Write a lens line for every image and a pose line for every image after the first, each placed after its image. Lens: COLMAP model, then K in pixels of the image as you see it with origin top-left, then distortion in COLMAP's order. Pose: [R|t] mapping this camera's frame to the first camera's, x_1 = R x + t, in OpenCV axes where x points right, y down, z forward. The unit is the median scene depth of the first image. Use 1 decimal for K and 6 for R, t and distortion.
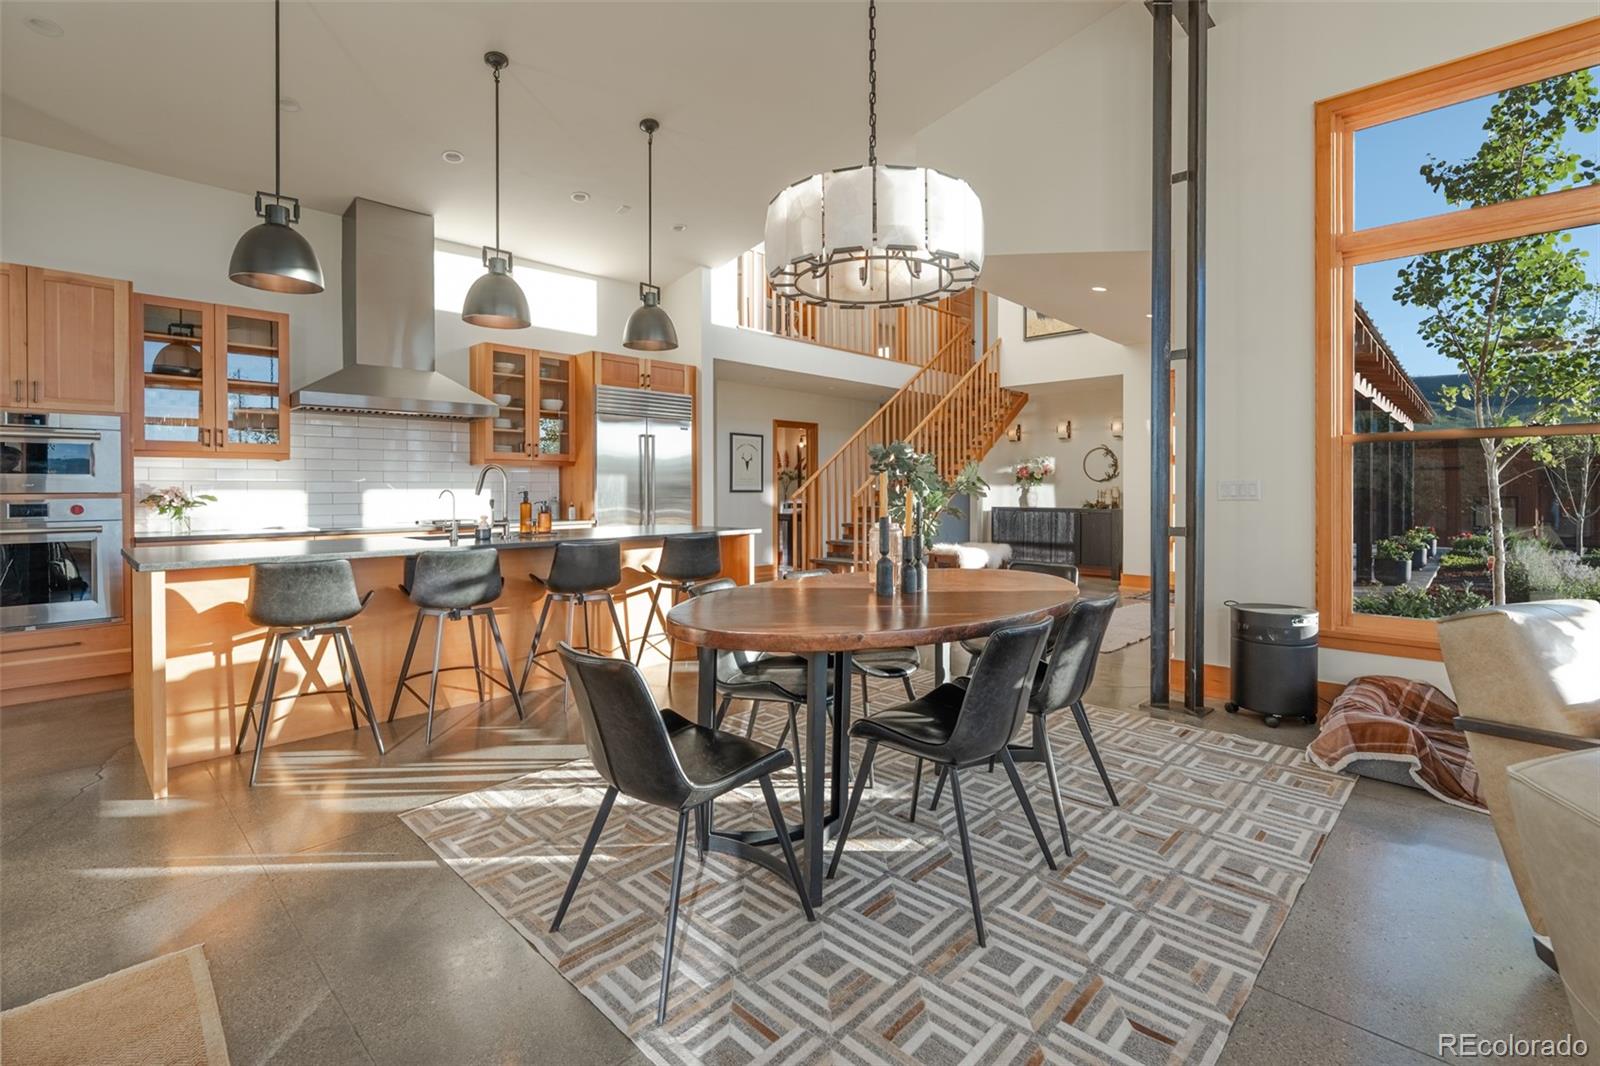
lens RADIAL K [[716.7, 0, 799.4], [0, 716.7, 493.7], [0, 0, 1]] dist [-0.002124, -0.000474]
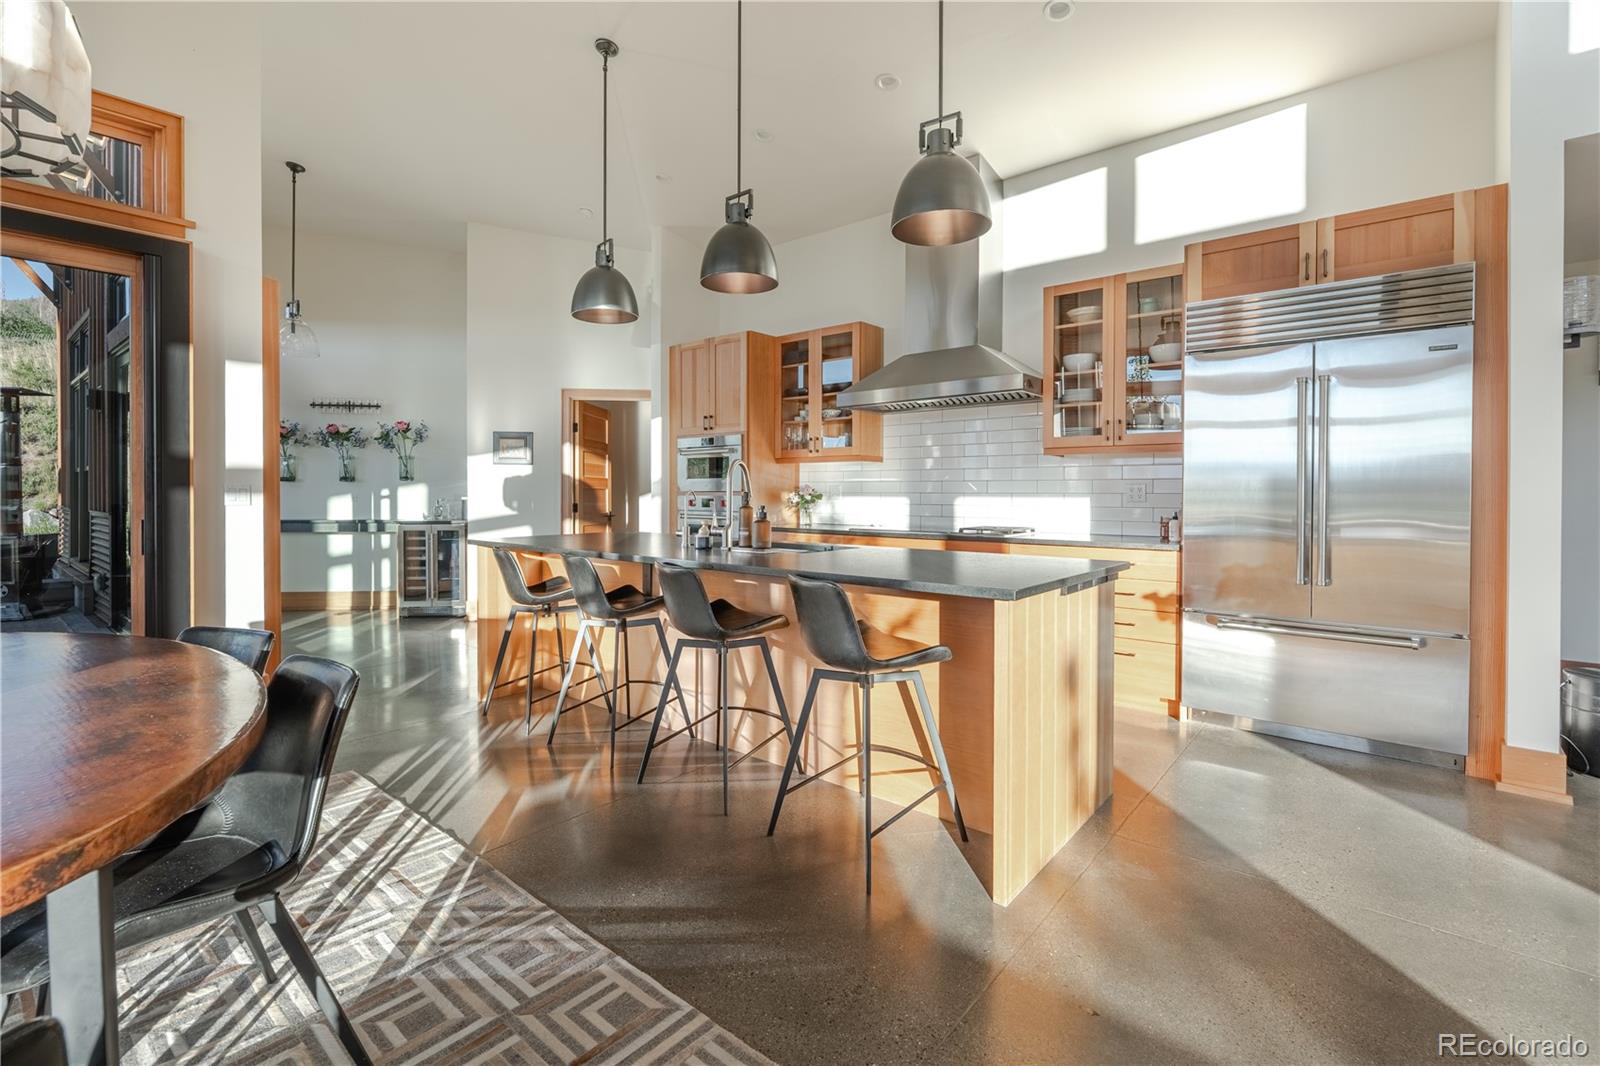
lens RADIAL K [[716.7, 0, 799.4], [0, 716.7, 493.7], [0, 0, 1]] dist [-0.002124, -0.000474]
pose [[0.076078, 0.004920, -0.997090, 0.050634], [-0.006451, 0.999969, 0.004442, -0.000426], [0.997081, 0.006095, 0.076108, 0.128435]]
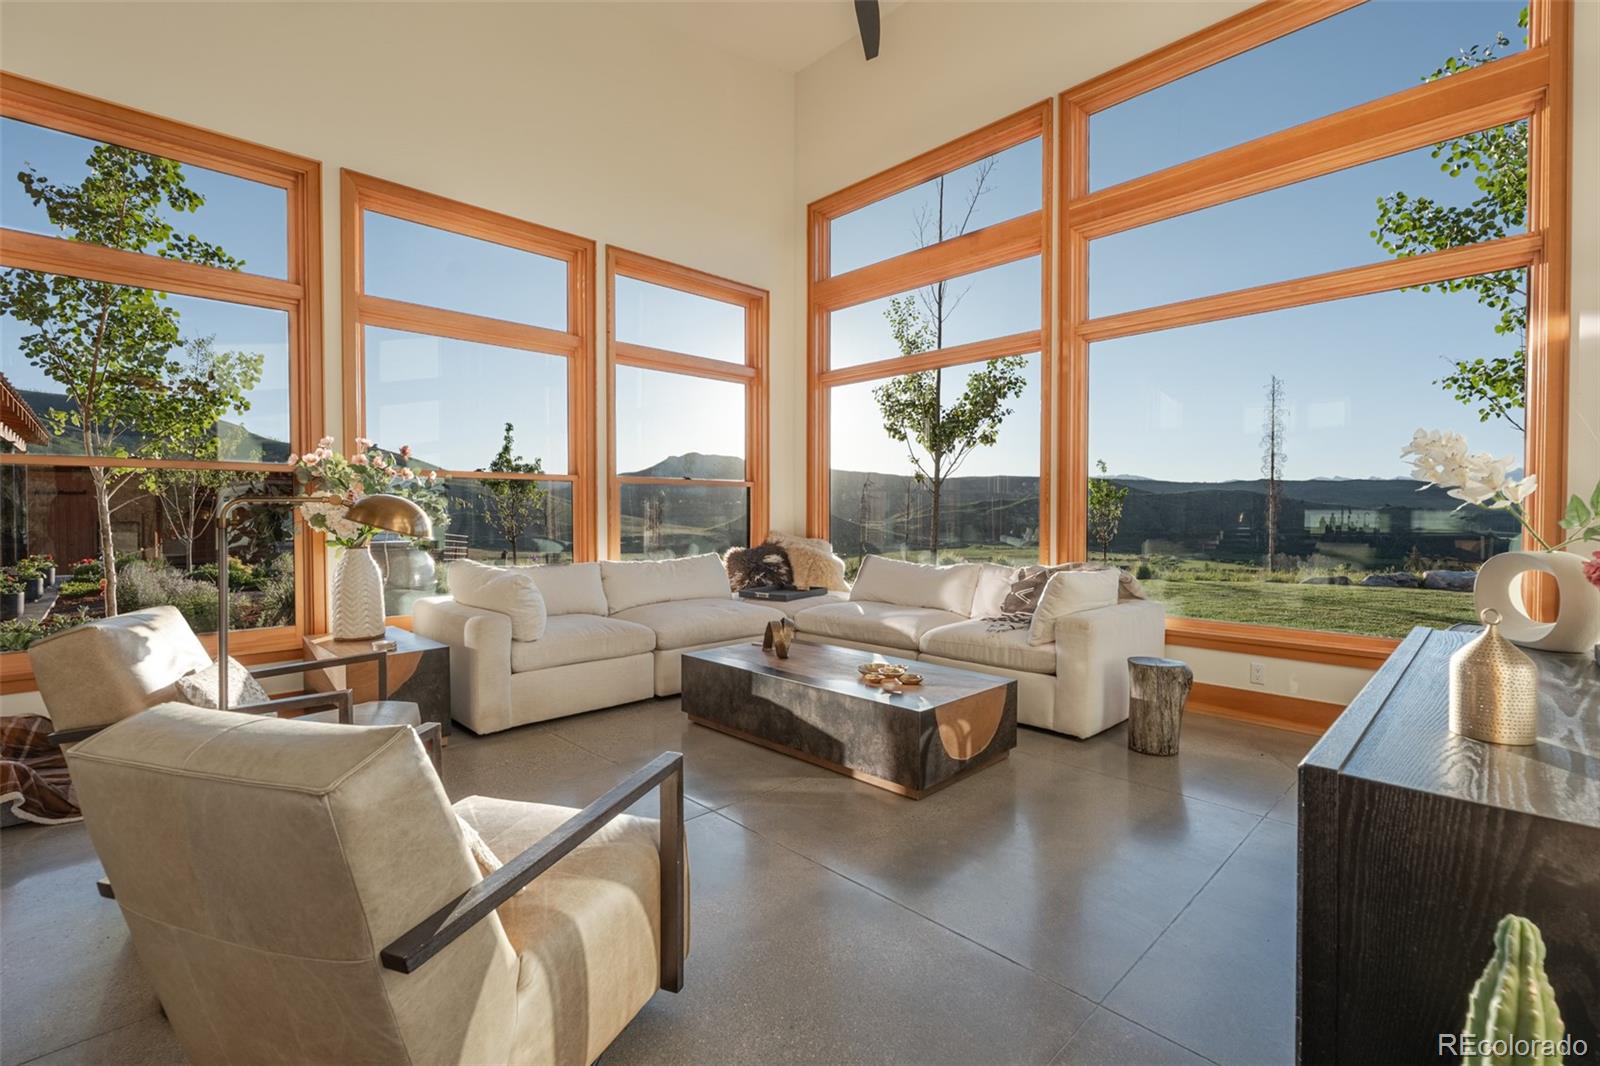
lens RADIAL K [[712.2, 0, 795.7], [0, 712.2, 527.9], [0, 0, 1]] dist [-0.004218, -0.000717]
pose [[0.039820, -0.019493, 0.999017, -0.027537], [0.006951, 0.999791, 0.019231, -0.000332], [-0.999183, 0.006178, 0.039947, -0.055744]]
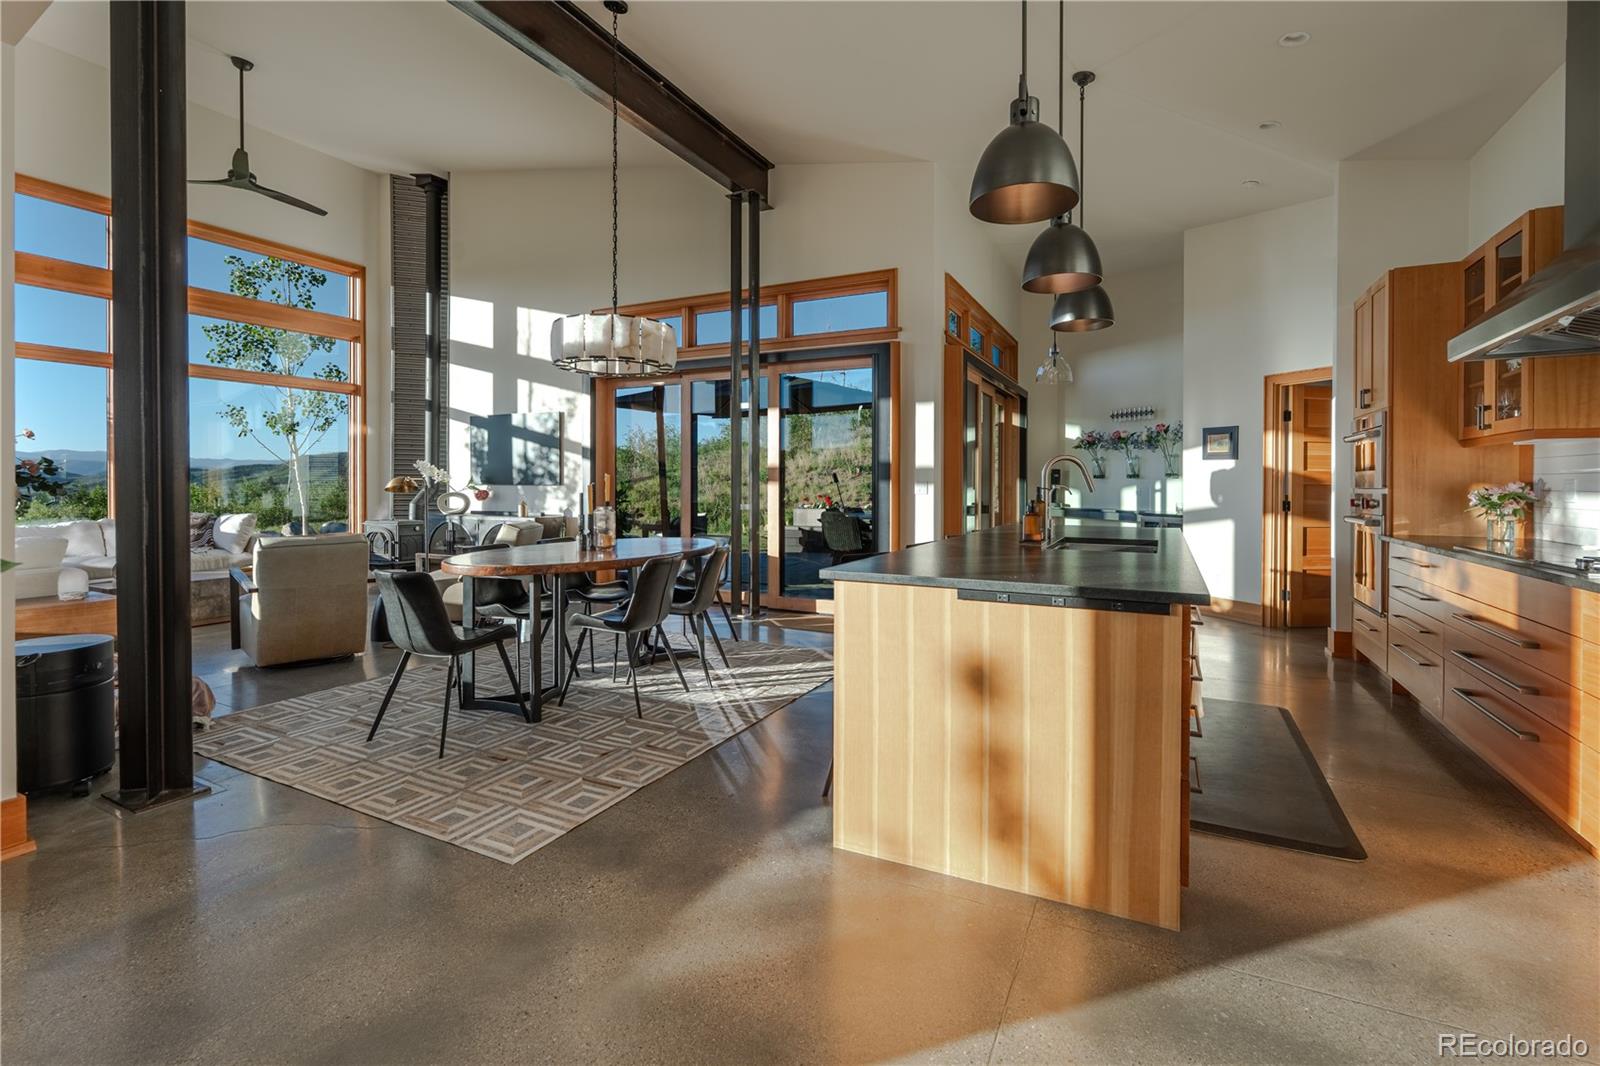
lens RADIAL K [[716.7, 0, 799.4], [0, 716.7, 493.7], [0, 0, 1]] dist [-0.002124, -0.000474]
pose [[-0.954334, 0.004896, -0.298700, 0.016730], [0.001044, 0.999914, 0.013054, -0.000144], [0.298738, 0.012146, -0.954258, 0.211386]]
